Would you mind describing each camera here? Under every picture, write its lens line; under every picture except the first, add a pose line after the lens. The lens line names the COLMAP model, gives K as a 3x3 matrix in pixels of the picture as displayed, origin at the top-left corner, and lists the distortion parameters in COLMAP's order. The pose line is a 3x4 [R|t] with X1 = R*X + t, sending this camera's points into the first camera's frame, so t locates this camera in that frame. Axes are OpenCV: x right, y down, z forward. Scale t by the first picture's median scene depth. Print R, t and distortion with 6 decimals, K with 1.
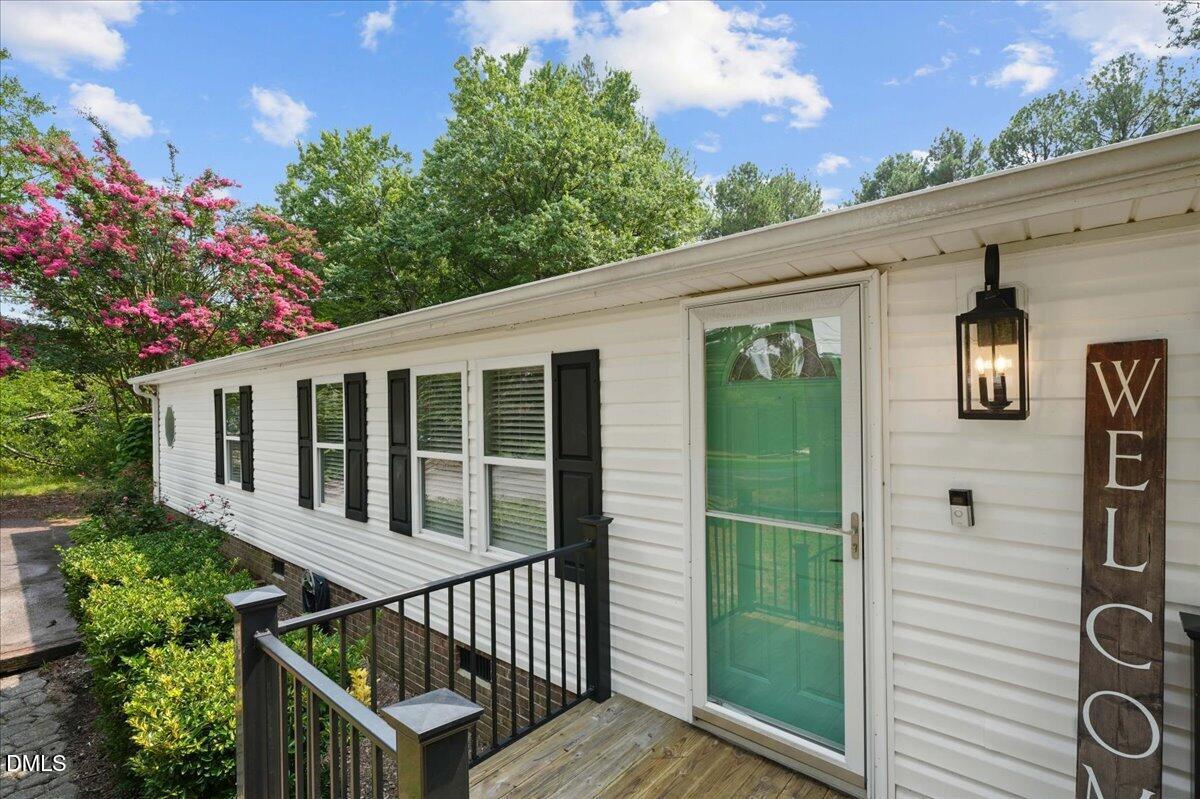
lens RADIAL K [[532.9, 0, 599.1], [0, 532.9, 403.5], [0, 0, 1]] dist [-0.003146, 0.001692]
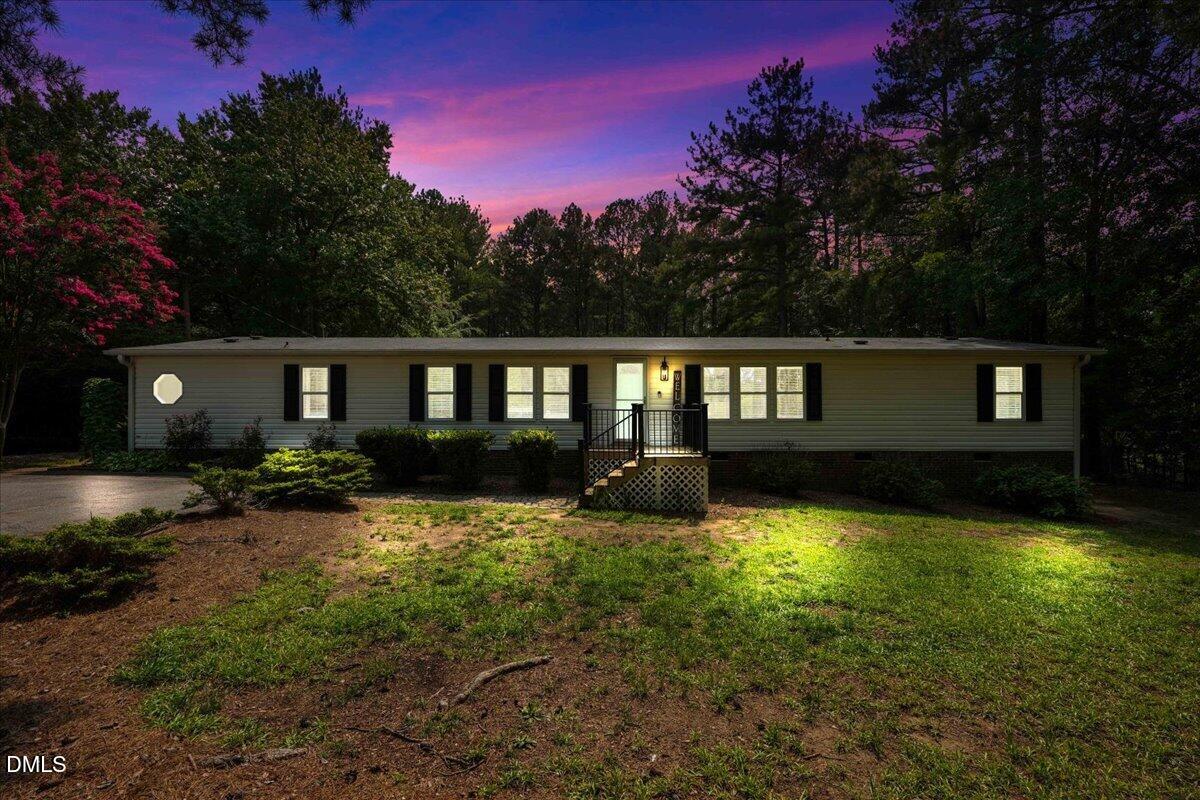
lens RADIAL K [[532.9, 0, 596.9], [0, 532.9, 397.6], [0, 0, 1]] dist [-0.003146, 0.001692]
pose [[0.780618, 0.015538, 0.624815, -0.199478], [-0.016433, 0.999856, -0.004334, 0.013670], [-0.624792, -0.006884, 0.780761, -0.180744]]
